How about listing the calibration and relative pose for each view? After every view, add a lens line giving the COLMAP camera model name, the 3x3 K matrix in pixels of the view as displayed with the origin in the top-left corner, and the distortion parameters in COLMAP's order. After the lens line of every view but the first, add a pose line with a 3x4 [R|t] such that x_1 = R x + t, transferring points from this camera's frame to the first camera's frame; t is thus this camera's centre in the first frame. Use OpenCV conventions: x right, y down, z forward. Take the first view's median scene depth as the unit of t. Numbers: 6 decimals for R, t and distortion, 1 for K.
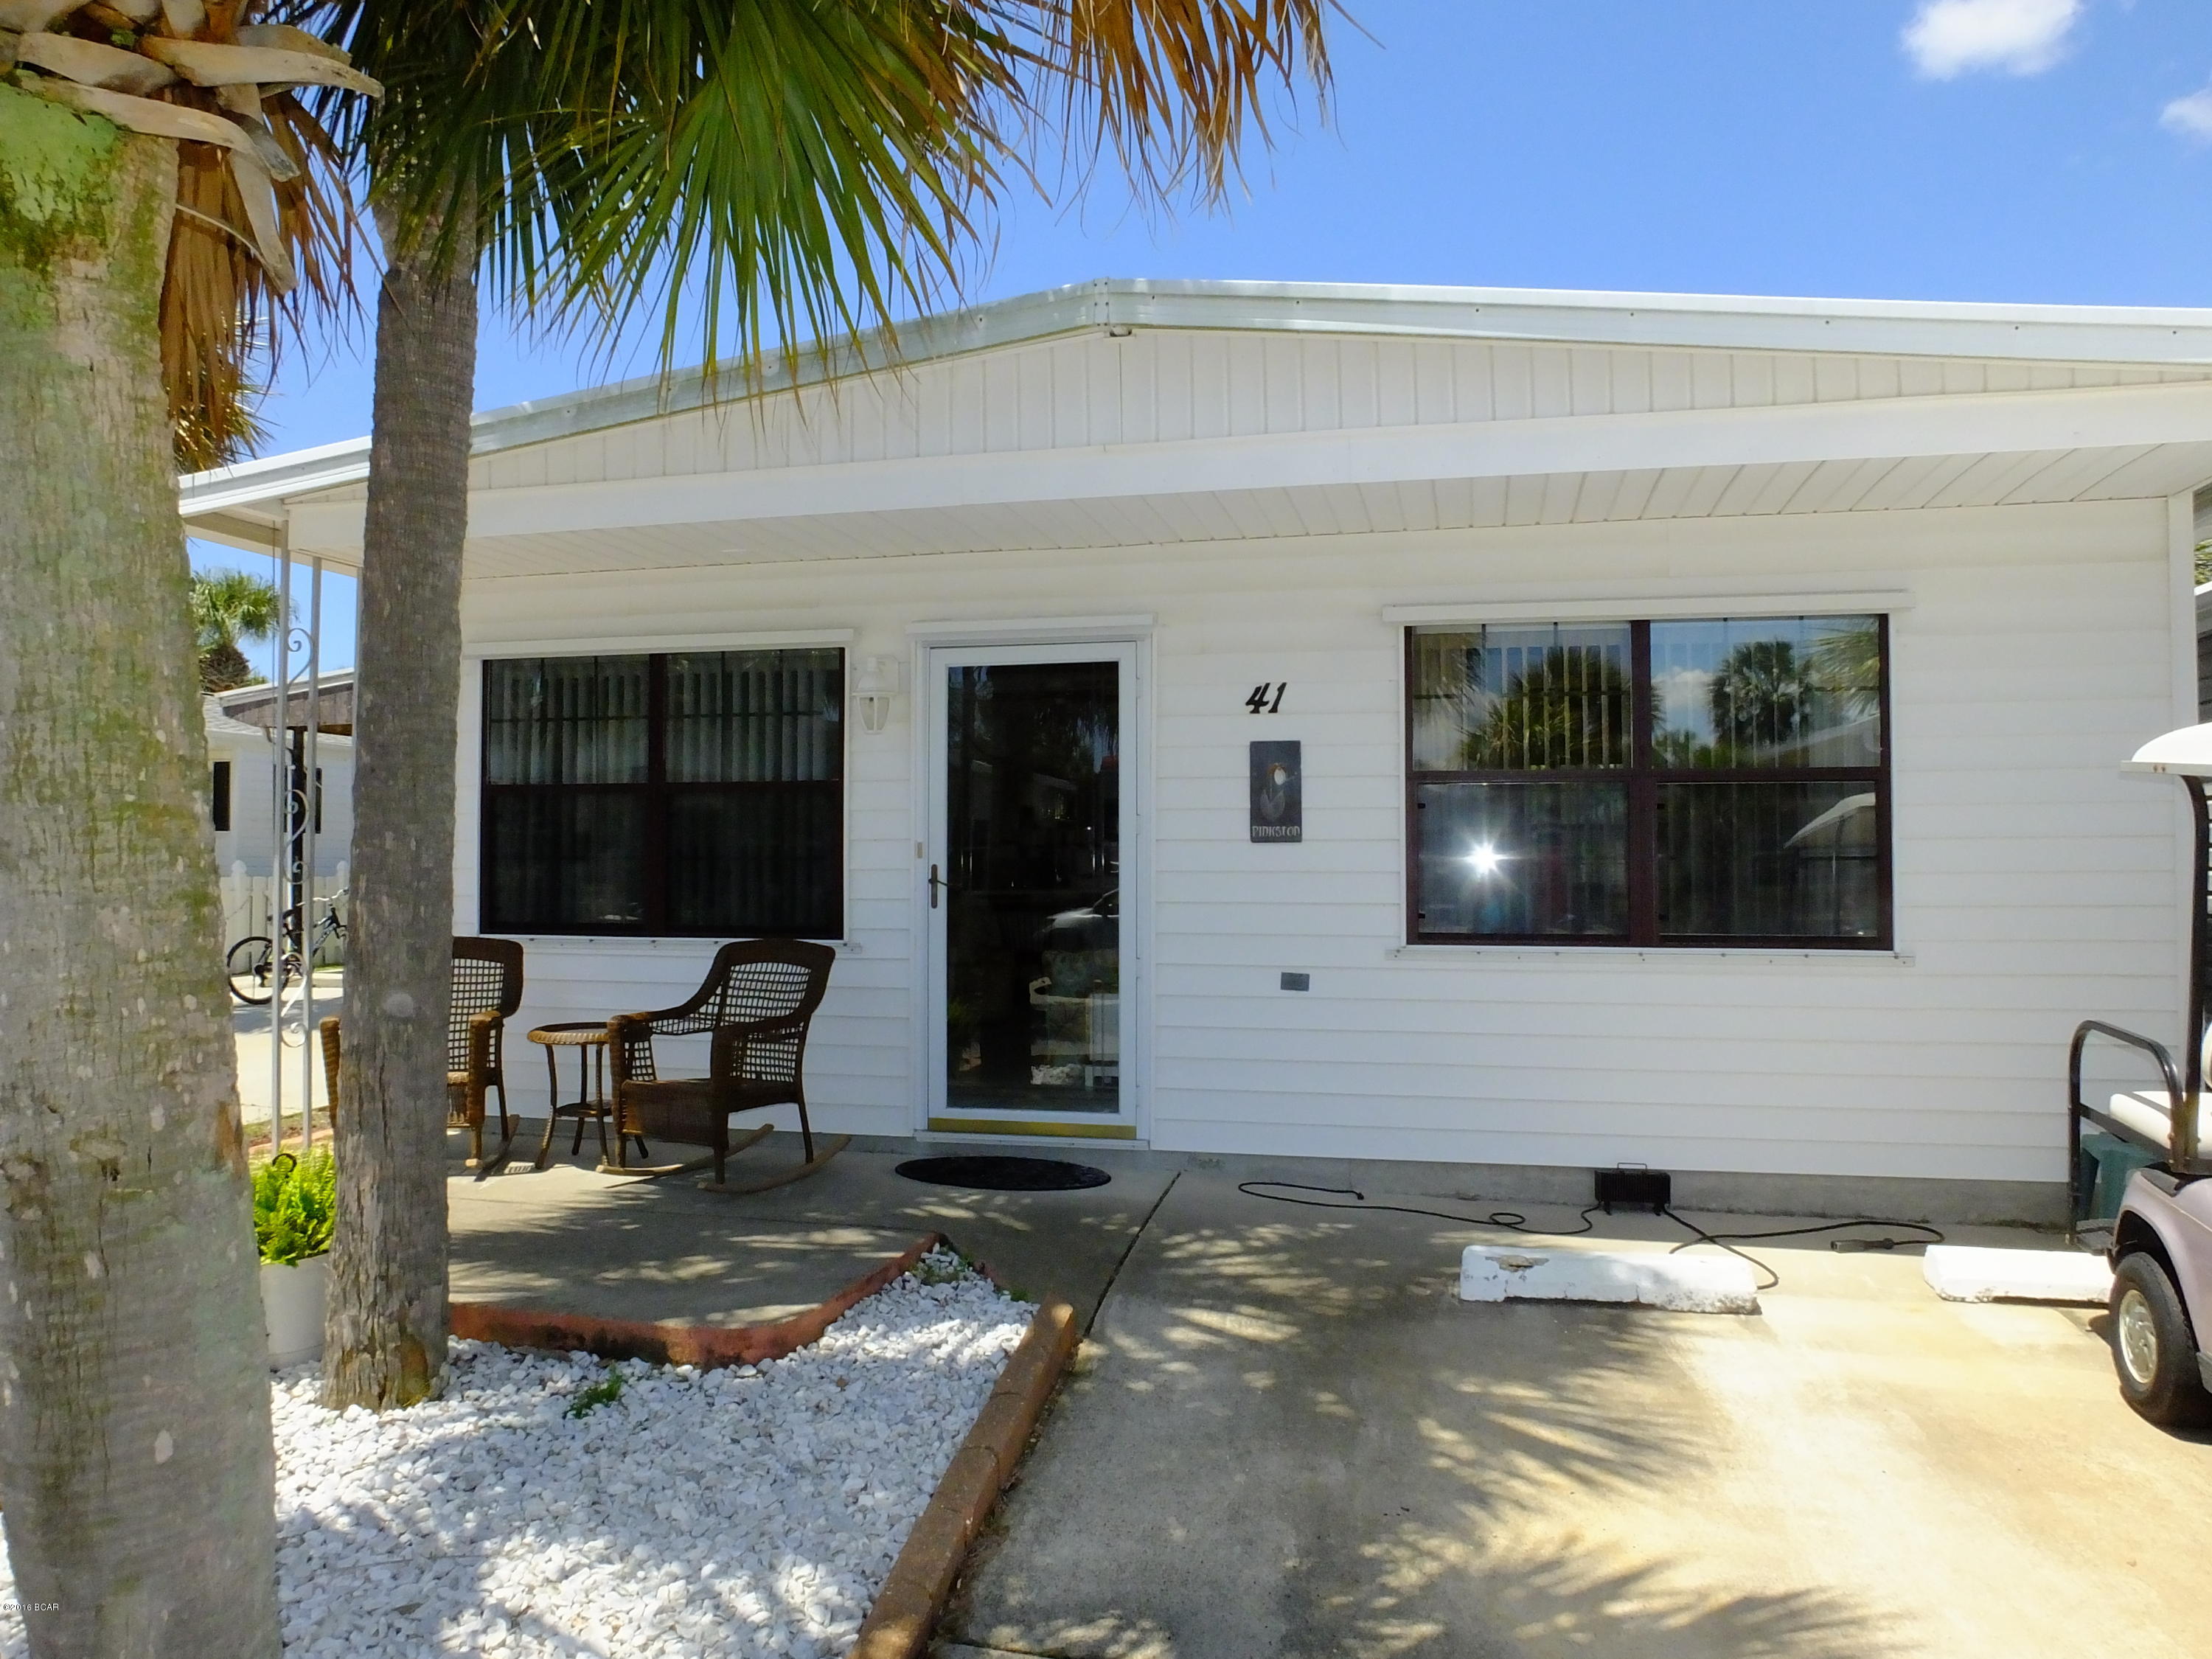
lens RADIAL K [[1555.7, 0, 1119.1], [0, 1555.7, 817.9], [0, 0, 1]] dist [-0.081459, 0.058720]
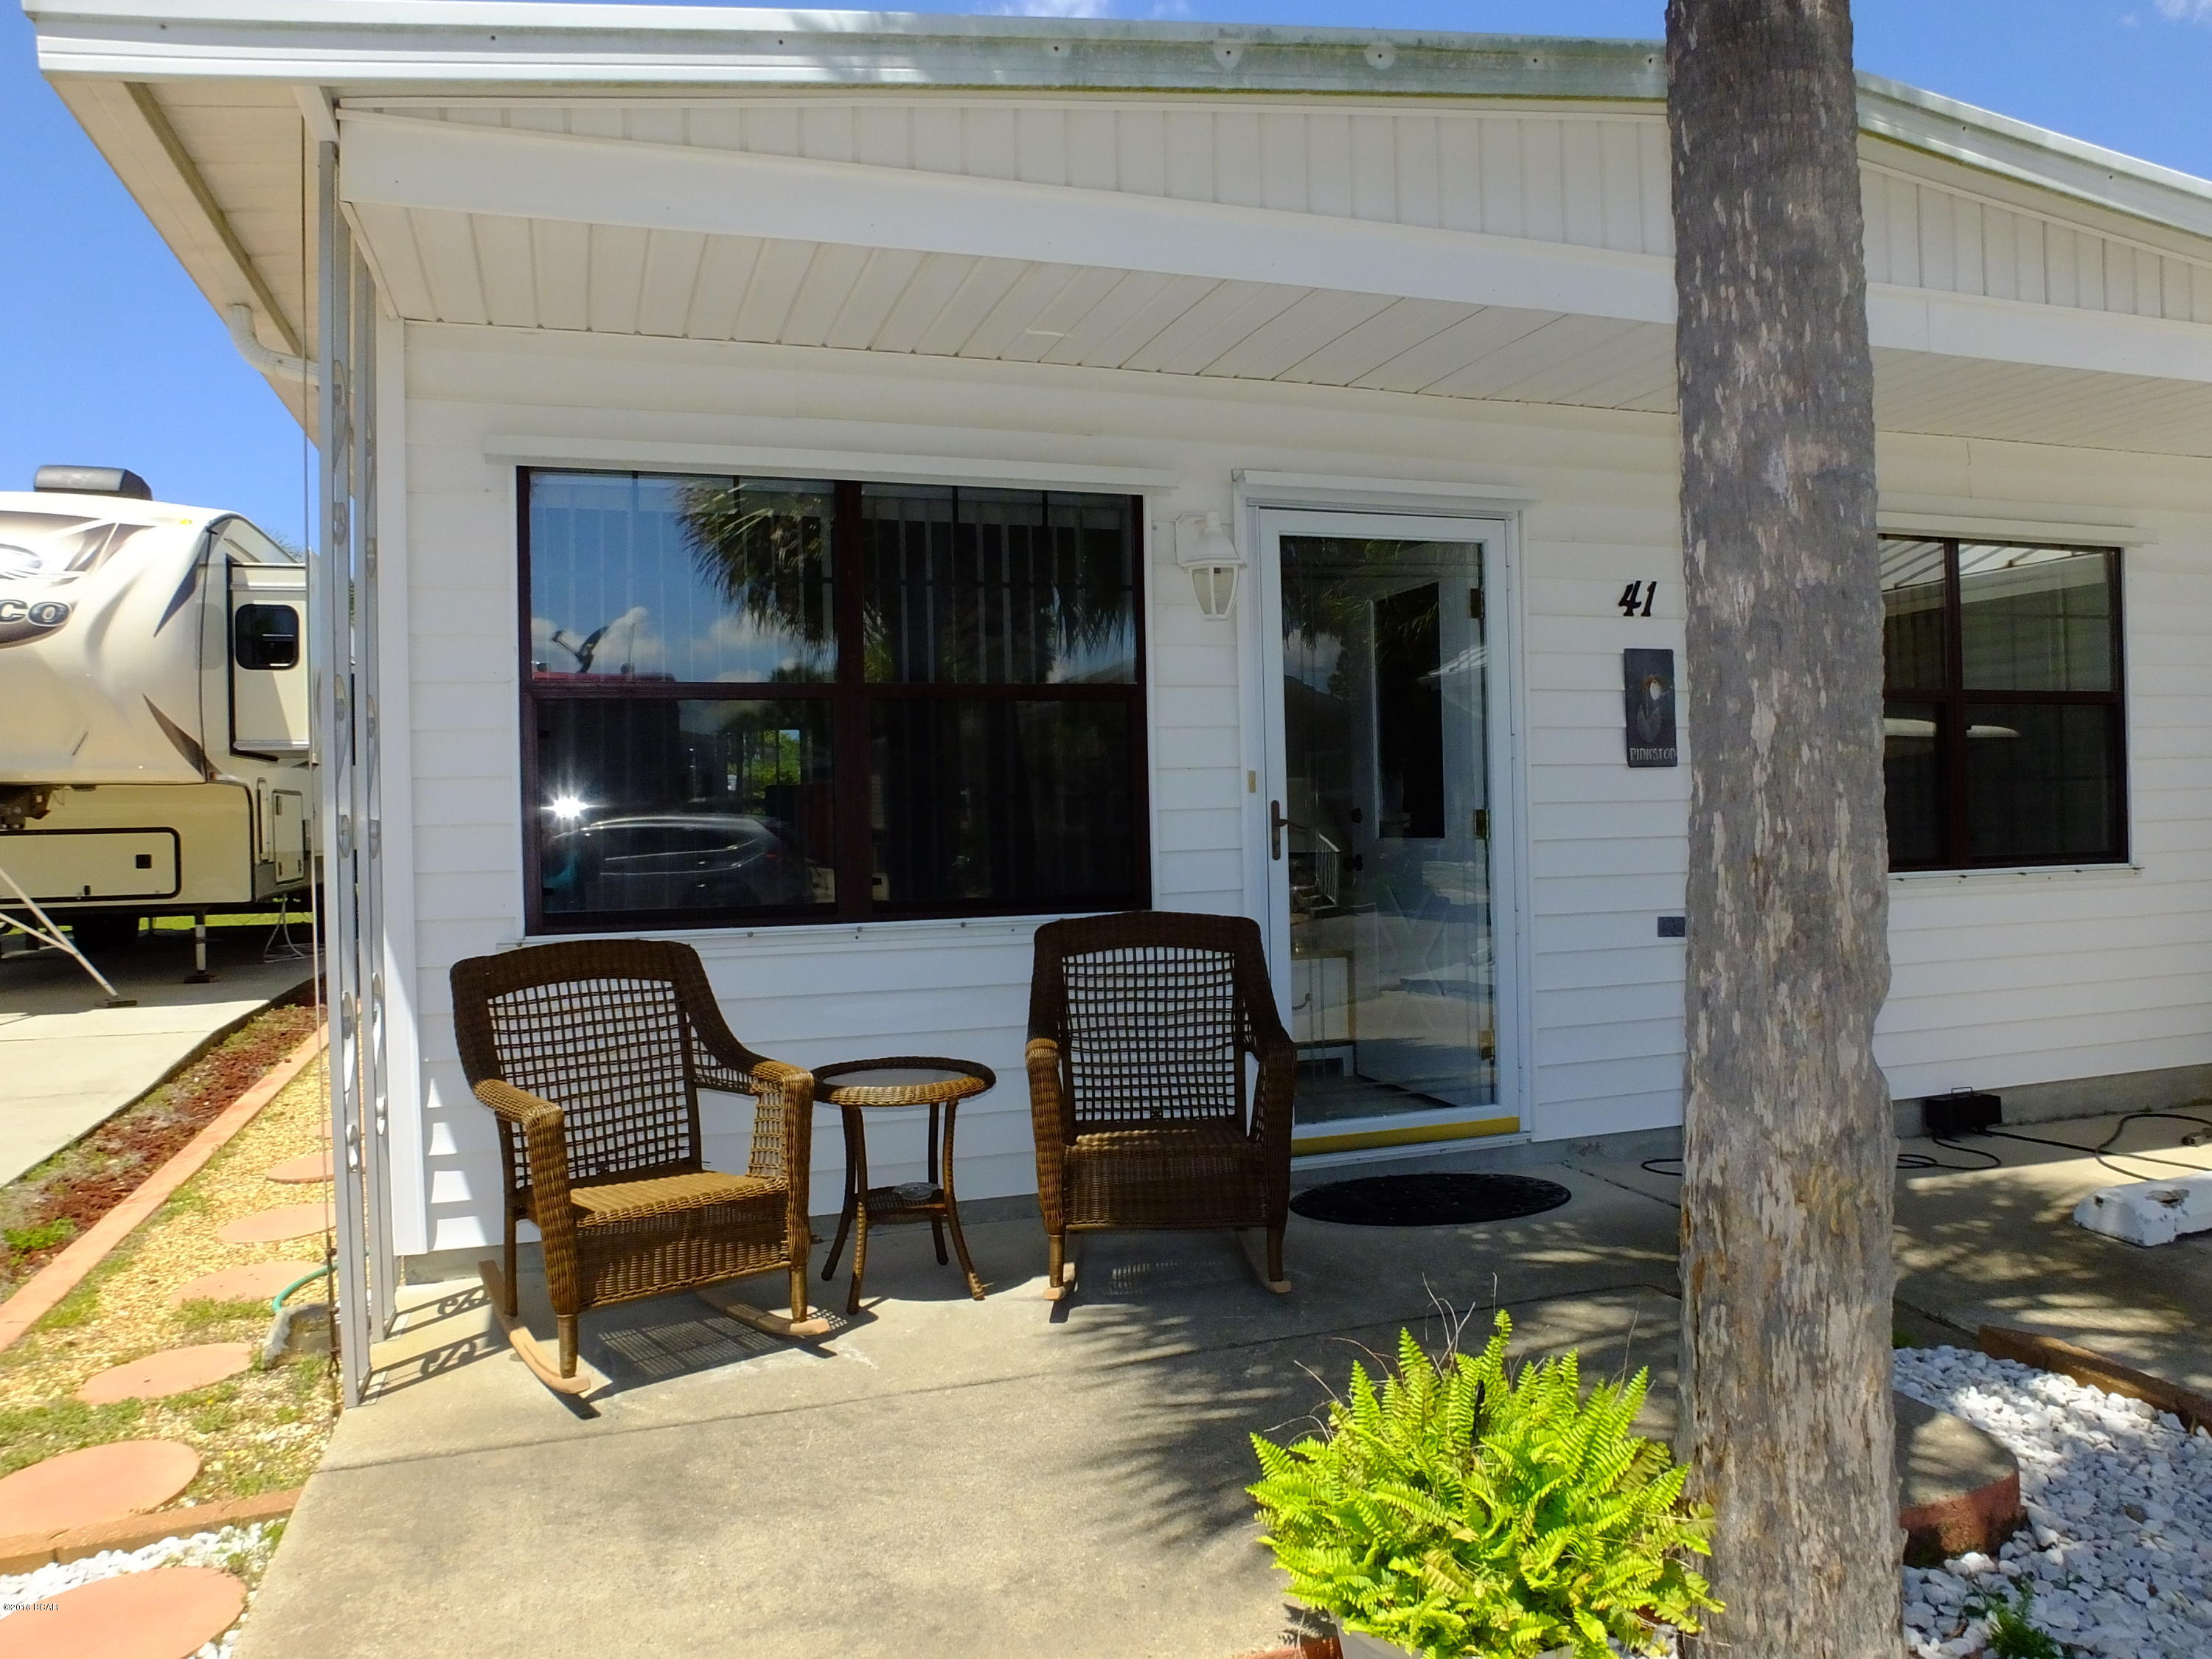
lens RADIAL K [[1555.7, 0, 1093.4], [0, 1555.7, 831.1], [0, 0, 1]] dist [-0.081459, 0.058720]
pose [[0.843381, -0.028230, 0.536574, -0.620938], [0.005162, 0.998998, 0.044447, 0.011886], [-0.537291, -0.034716, 0.842682, 0.442367]]
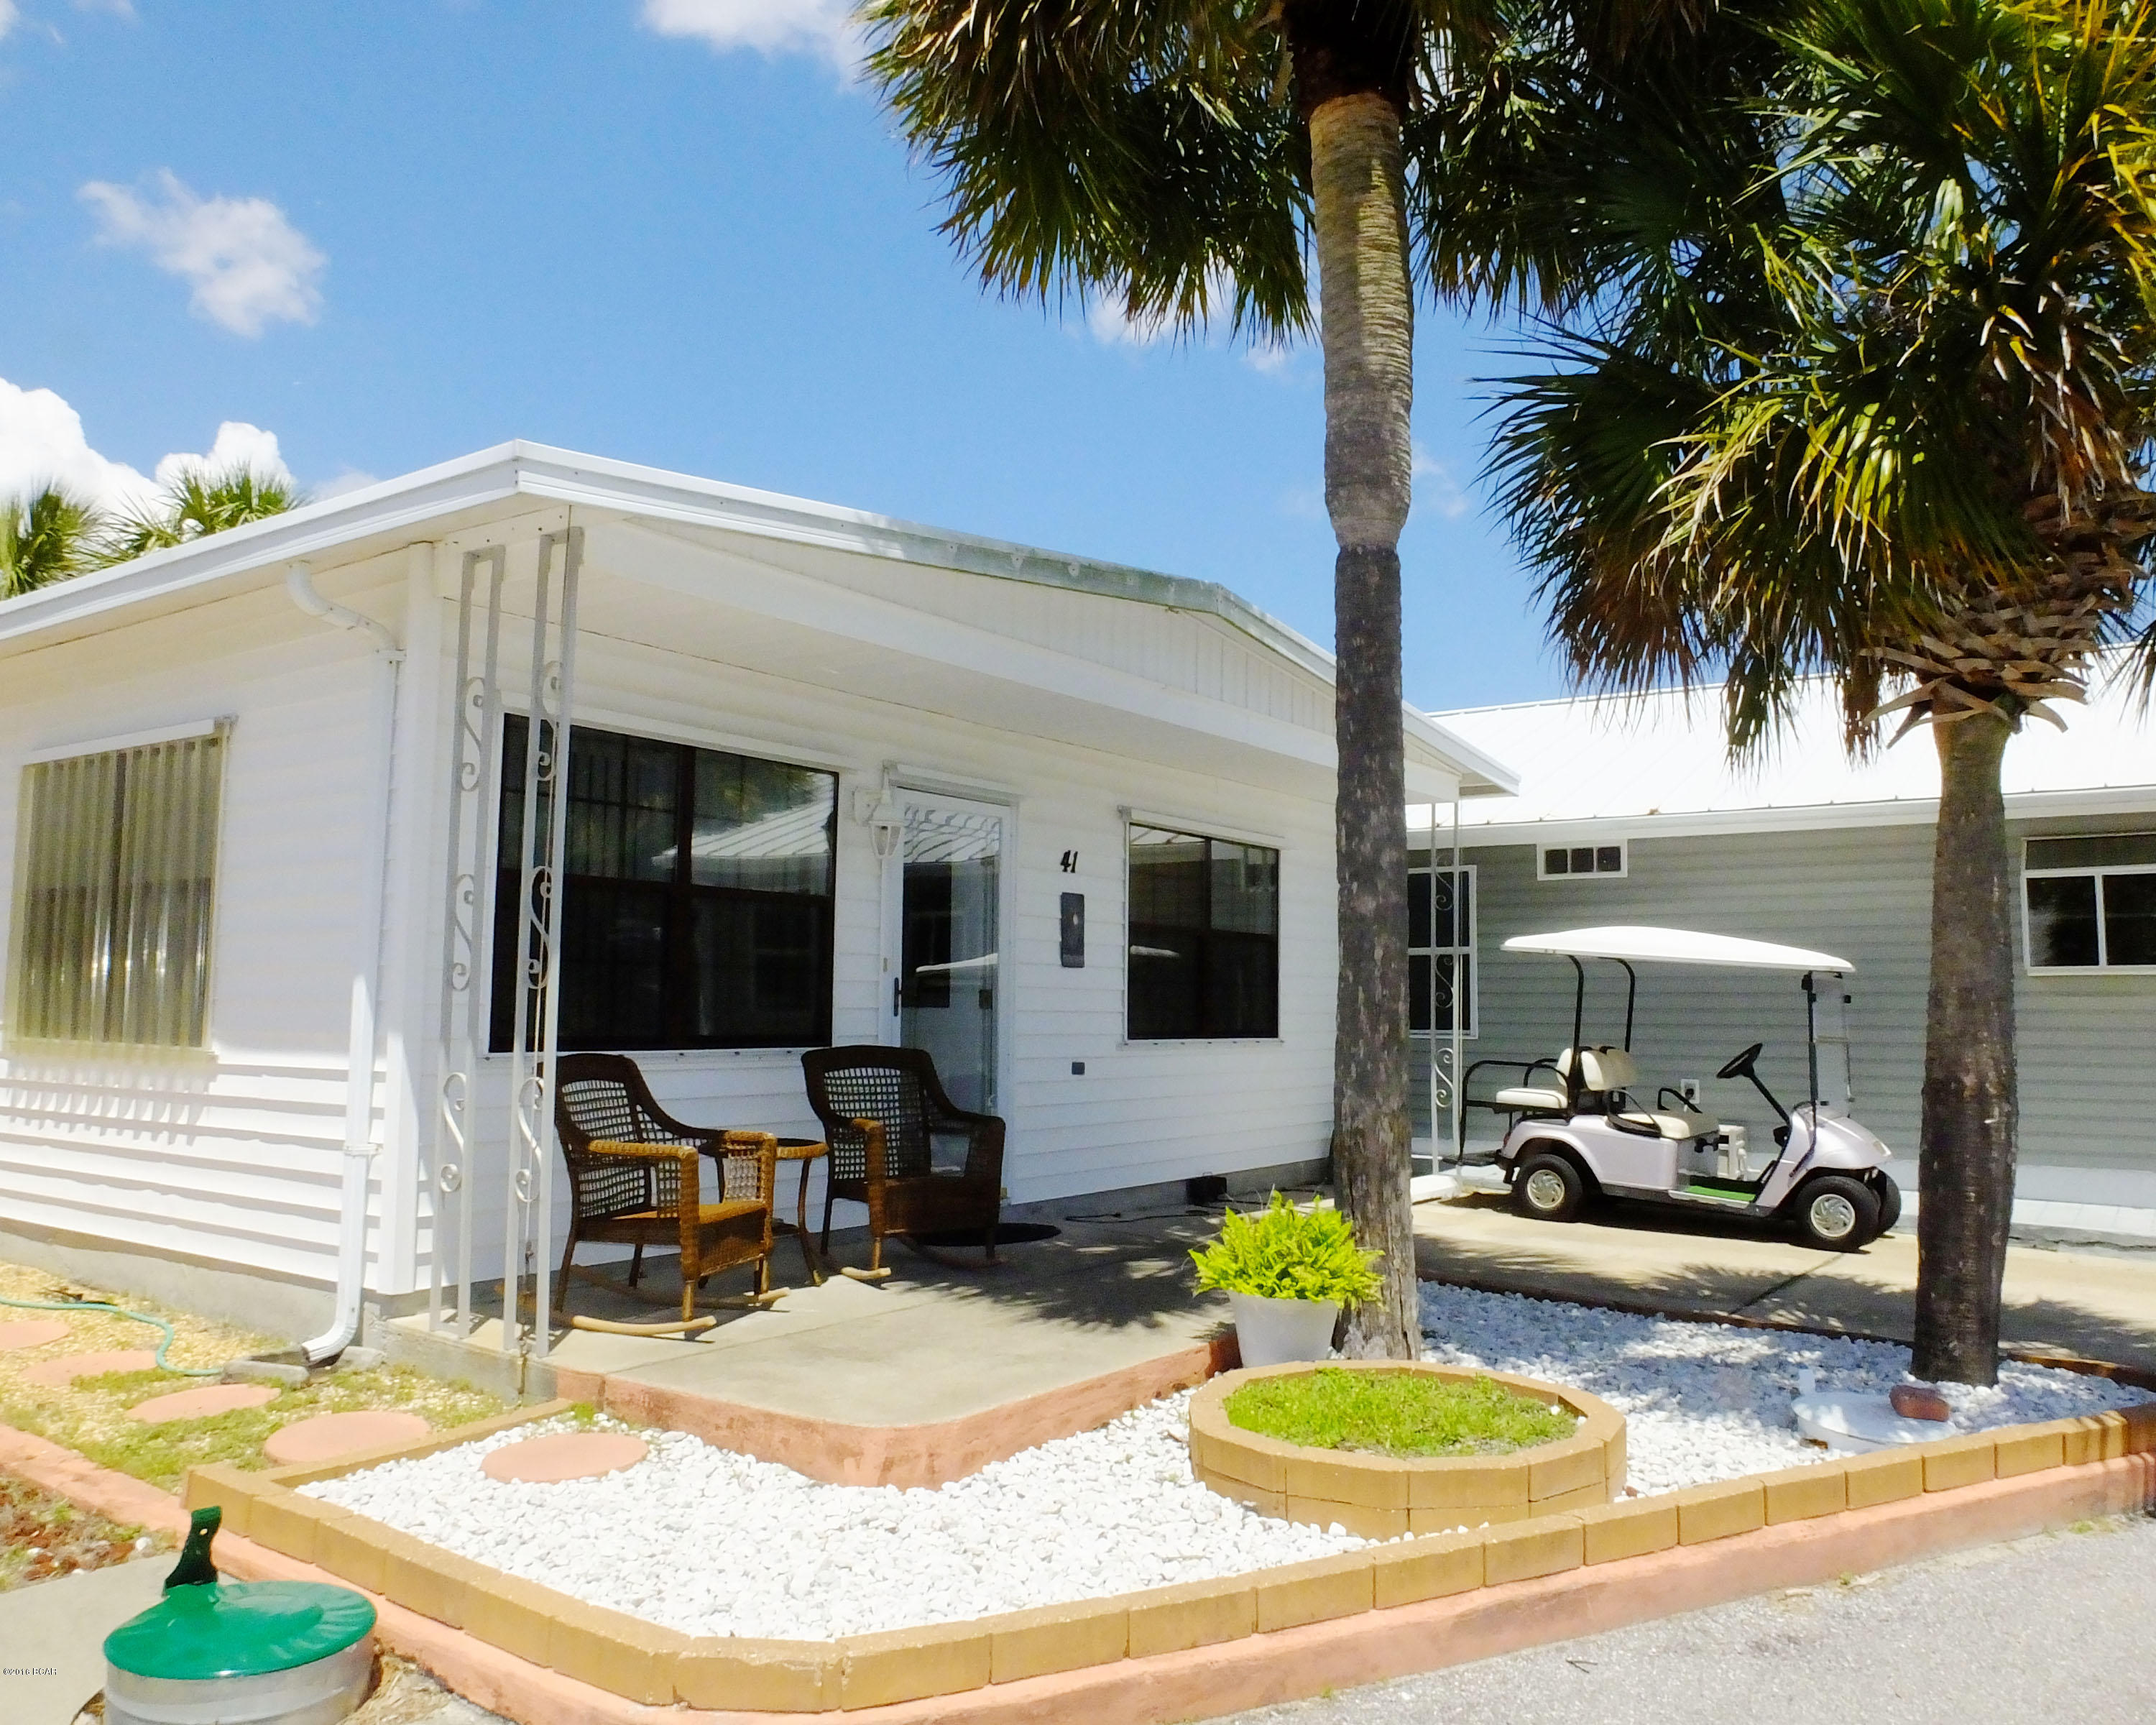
lens RADIAL K [[1653.5, 0, 1100.0], [0, 1653.5, 866.7], [0, 0, 1]] dist [-0.073306, 0.042936]
pose [[0.356998, 0.081542, 0.930539, -1.256370], [-0.046110, 0.996506, -0.069633, 0.027800], [-0.932967, -0.018049, 0.359510, 0.452036]]
